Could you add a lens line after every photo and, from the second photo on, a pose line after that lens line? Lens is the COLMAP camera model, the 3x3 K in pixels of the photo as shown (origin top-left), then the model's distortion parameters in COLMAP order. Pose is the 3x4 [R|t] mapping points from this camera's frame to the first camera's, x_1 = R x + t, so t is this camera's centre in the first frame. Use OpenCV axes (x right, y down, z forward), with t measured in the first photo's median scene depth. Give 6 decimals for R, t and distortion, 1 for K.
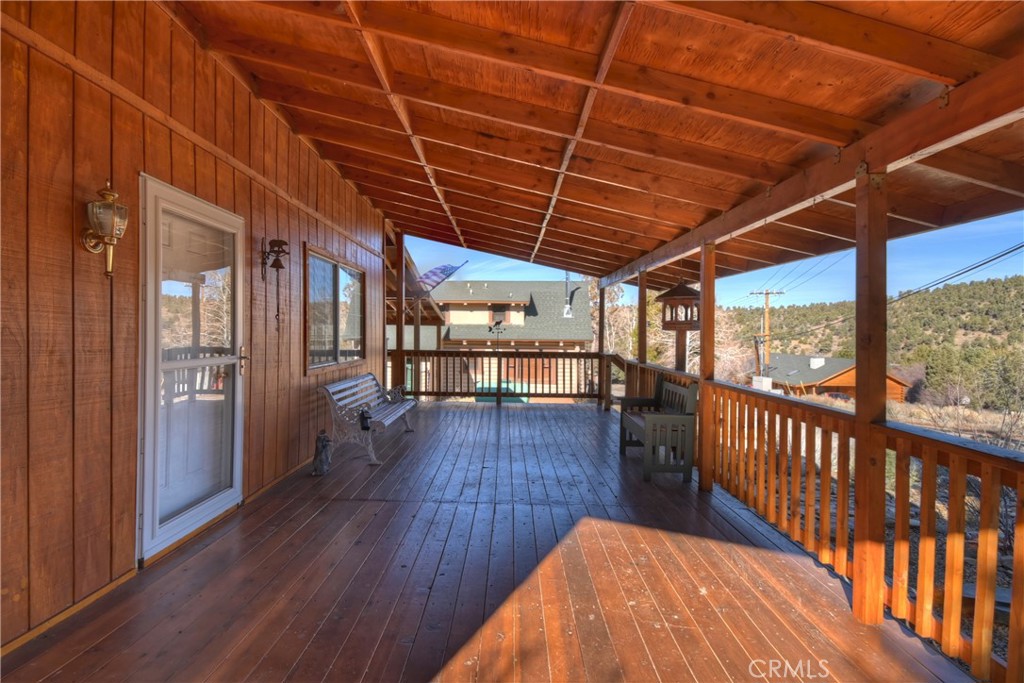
lens RADIAL K [[457.3, 0, 501.5], [0, 457.3, 344.0], [0, 0, 1]] dist [0.024614, -0.030382]
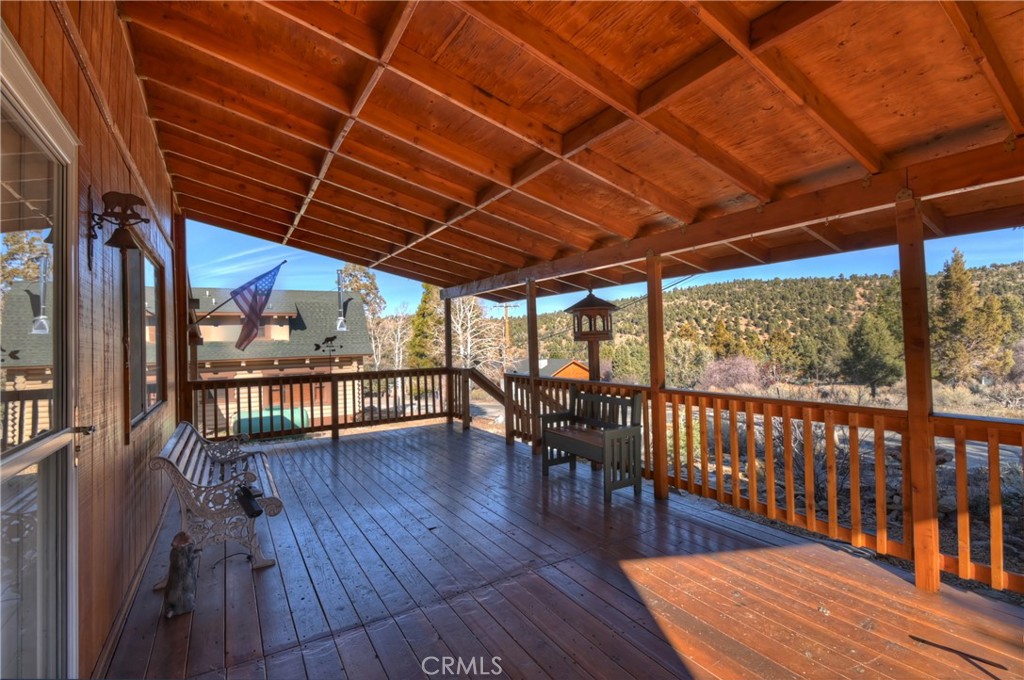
lens RADIAL K [[457.3, 0, 501.5], [0, 457.3, 342.5], [0, 0, 1]] dist [0.024614, -0.030382]
pose [[0.849687, -0.035033, 0.526123, -0.318593], [0.050528, 0.998608, -0.015109, -0.021914], [-0.524861, 0.039422, 0.850274, 0.268980]]
